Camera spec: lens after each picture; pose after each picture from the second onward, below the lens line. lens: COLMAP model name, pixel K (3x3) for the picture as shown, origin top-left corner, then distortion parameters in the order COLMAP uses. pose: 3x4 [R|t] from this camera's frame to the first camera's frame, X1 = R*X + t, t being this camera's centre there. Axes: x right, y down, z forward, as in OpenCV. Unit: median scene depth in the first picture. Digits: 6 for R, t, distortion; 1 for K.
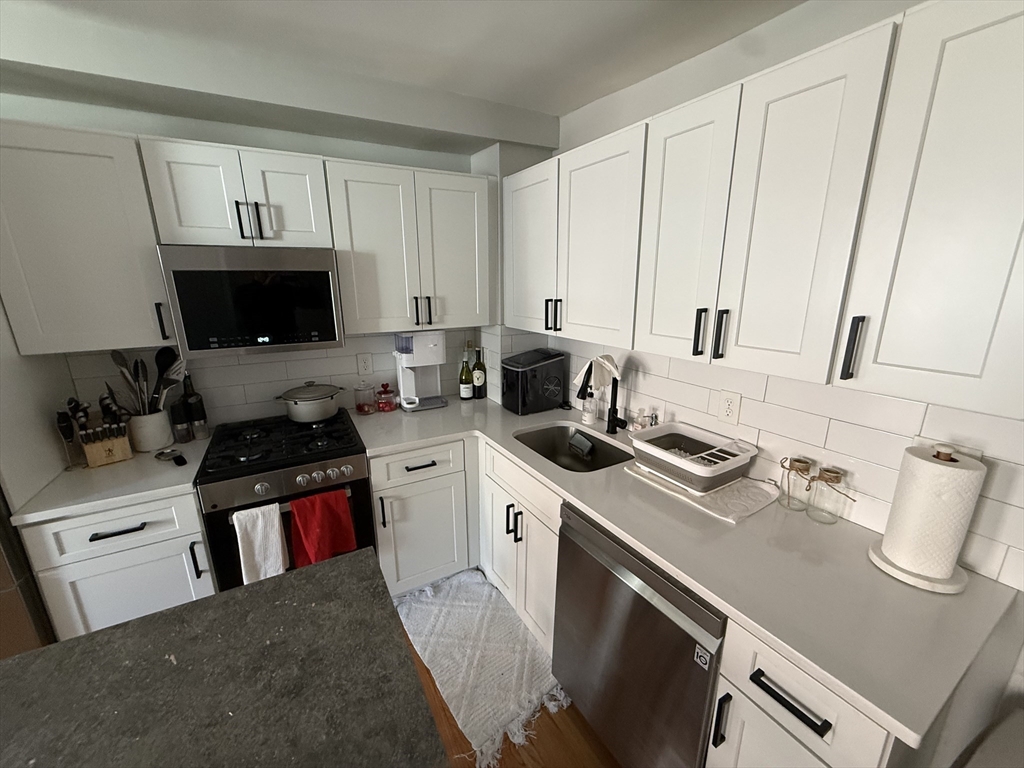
lens RADIAL K [[406.8, 0, 510.0], [0, 406.8, 384.4], [0, 0, 1]] dist [-0.002044, 0.000699]
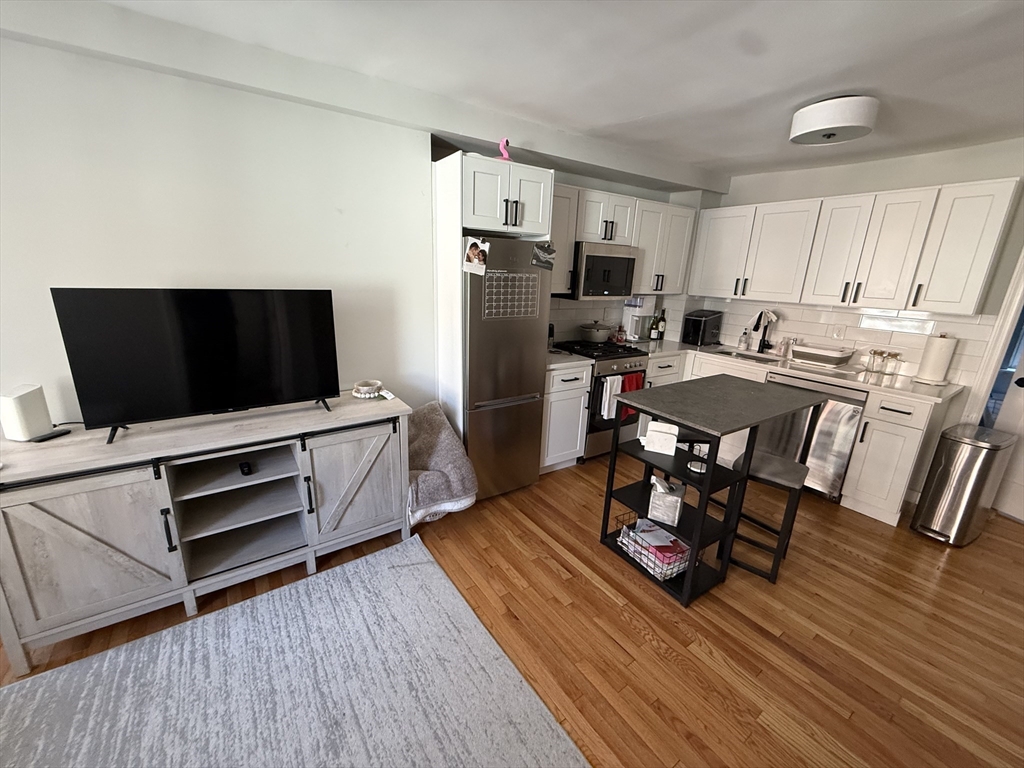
lens RADIAL K [[406.8, 0, 509.0], [0, 406.8, 384.1], [0, 0, 1]] dist [-0.002044, 0.000699]
pose [[0.996692, 0.022444, 0.078111, -1.190059], [-0.023897, 0.999558, 0.017711, 0.294722], [-0.077679, -0.019519, 0.996787, -0.875750]]
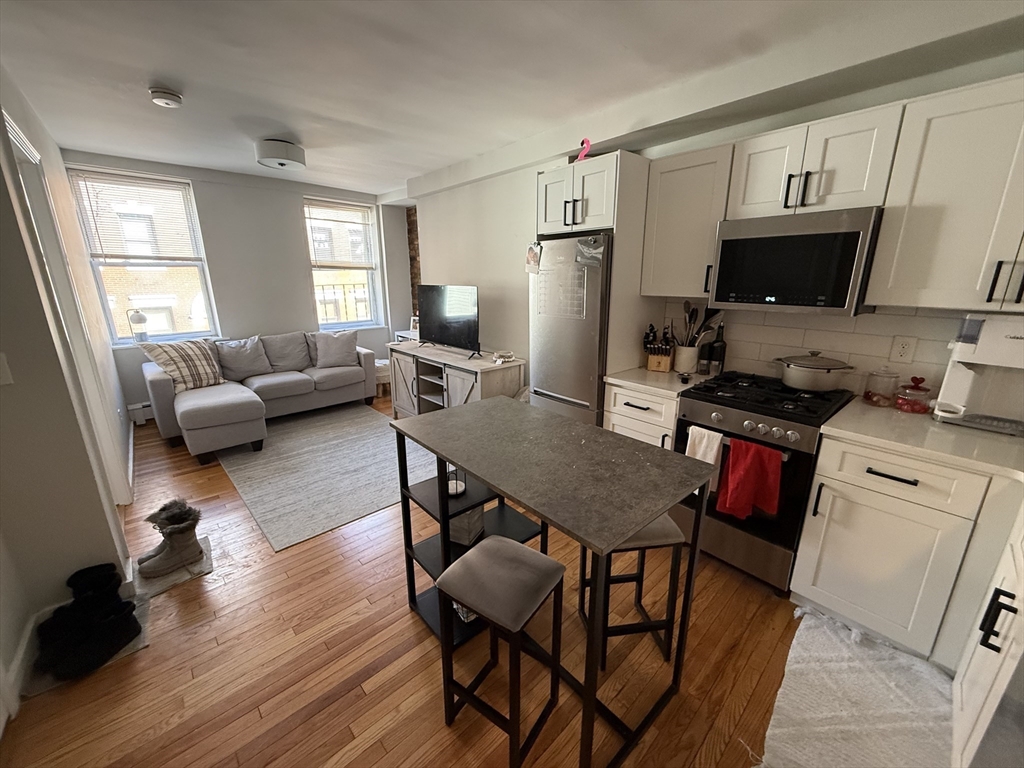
lens RADIAL K [[406.8, 0, 509.4], [0, 406.8, 384.5], [0, 0, 1]] dist [-0.002044, 0.000699]
pose [[0.204871, 0.258446, -0.944052, 0.362601], [-0.248965, 0.946546, 0.205101, 0.062217], [0.946596, 0.193017, 0.258264, 0.070785]]
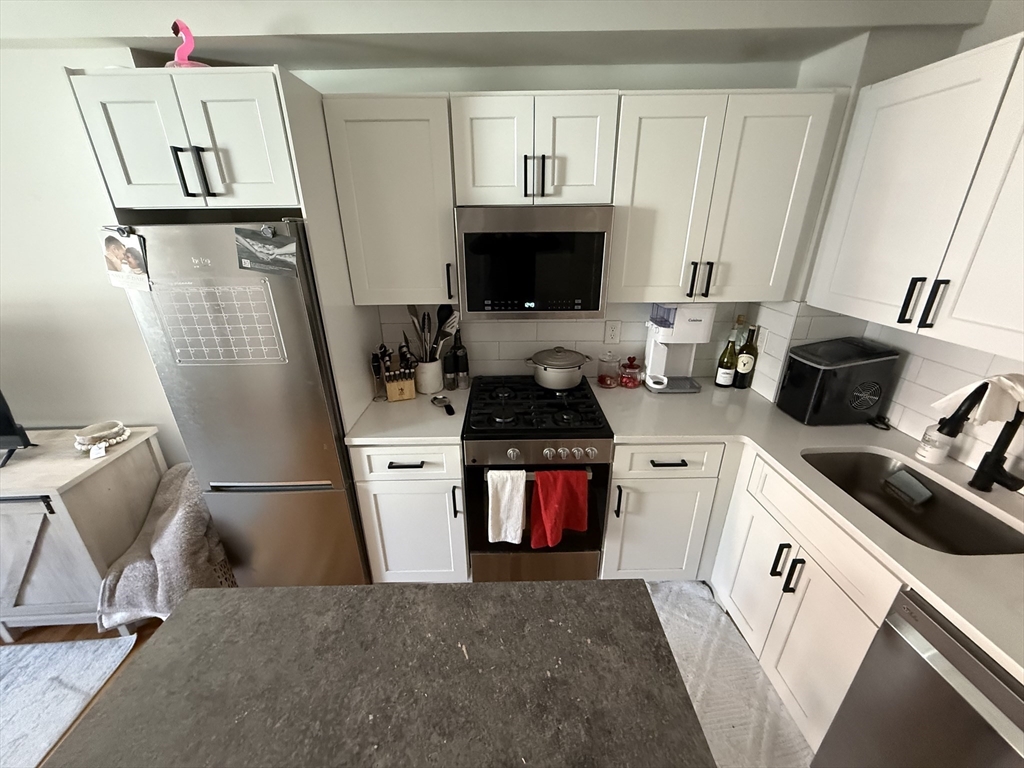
lens RADIAL K [[406.8, 0, 509.1], [0, 406.8, 383.9], [0, 0, 1]] dist [-0.002044, 0.000699]
pose [[0.881104, 0.174944, -0.439375, -0.186652], [-0.115640, 0.980560, 0.158525, -0.072124], [0.458567, -0.088868, 0.884205, 0.096908]]
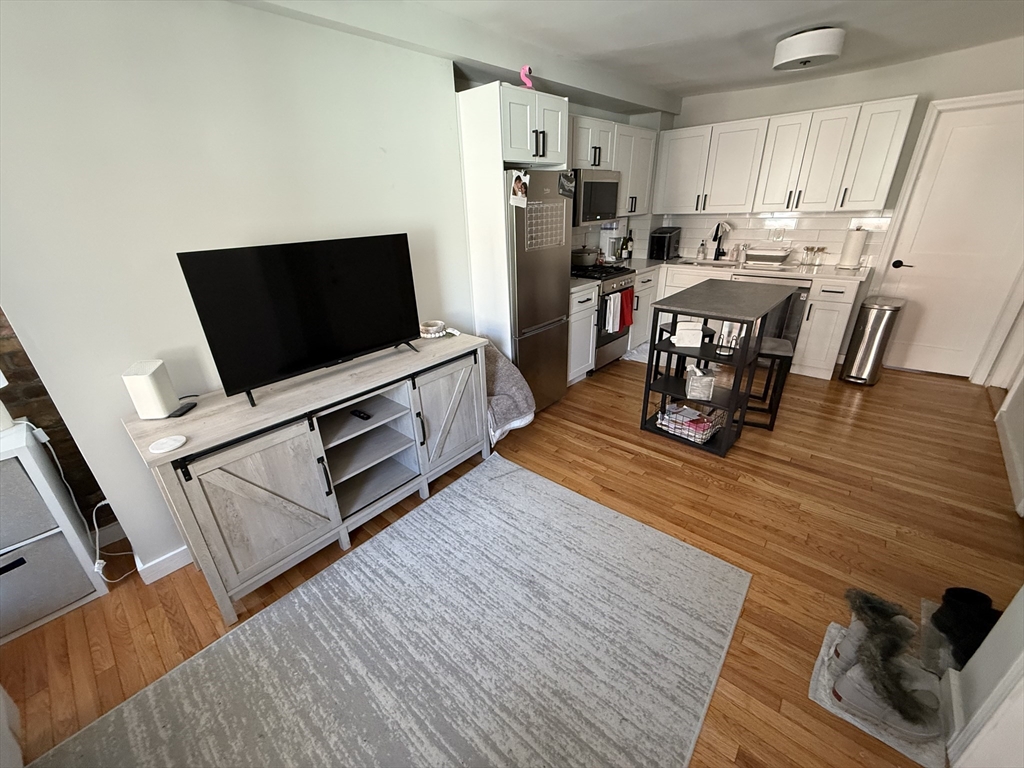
lens RADIAL K [[406.8, 0, 508.8], [0, 406.8, 384.4], [0, 0, 1]] dist [-0.002044, 0.000699]
pose [[0.950392, -0.151285, 0.271788, -1.722084], [0.107064, 0.979468, 0.170821, 0.320917], [-0.292050, -0.133248, 0.947075, -0.949049]]
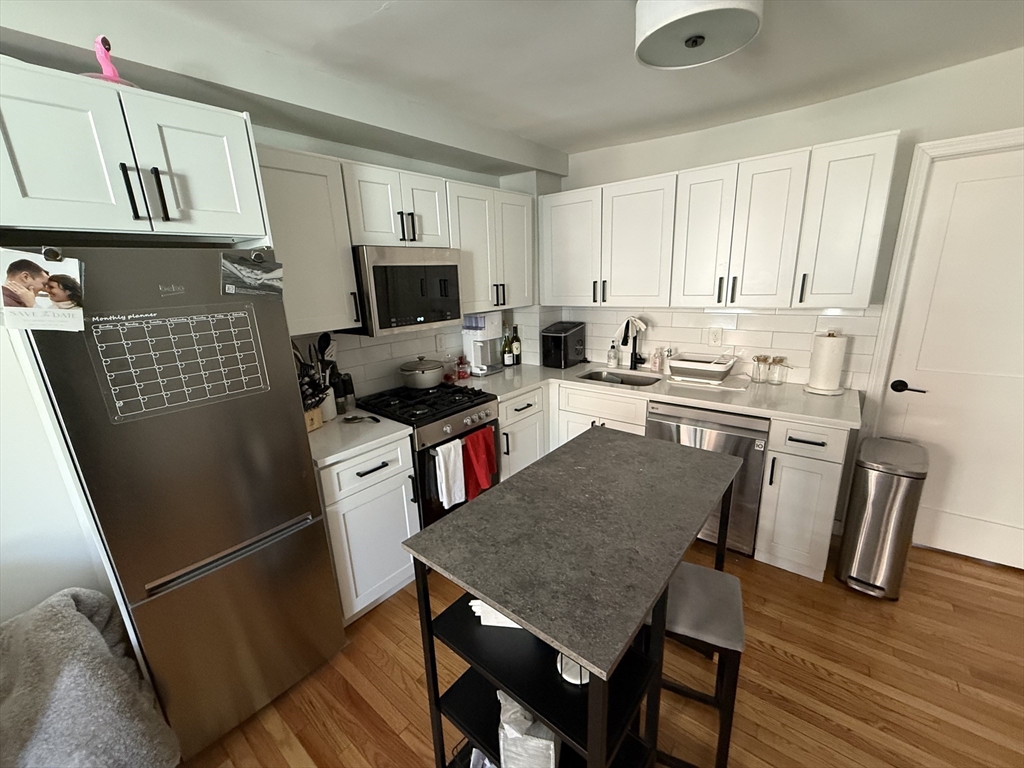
lens RADIAL K [[406.8, 0, 508.6], [0, 406.8, 385.0], [0, 0, 1]] dist [-0.002044, 0.000699]
pose [[0.934538, -0.121739, 0.334394, -0.792543], [0.122656, 0.992278, 0.018458, 0.105901], [-0.334058, 0.023766, 0.942253, -0.297234]]
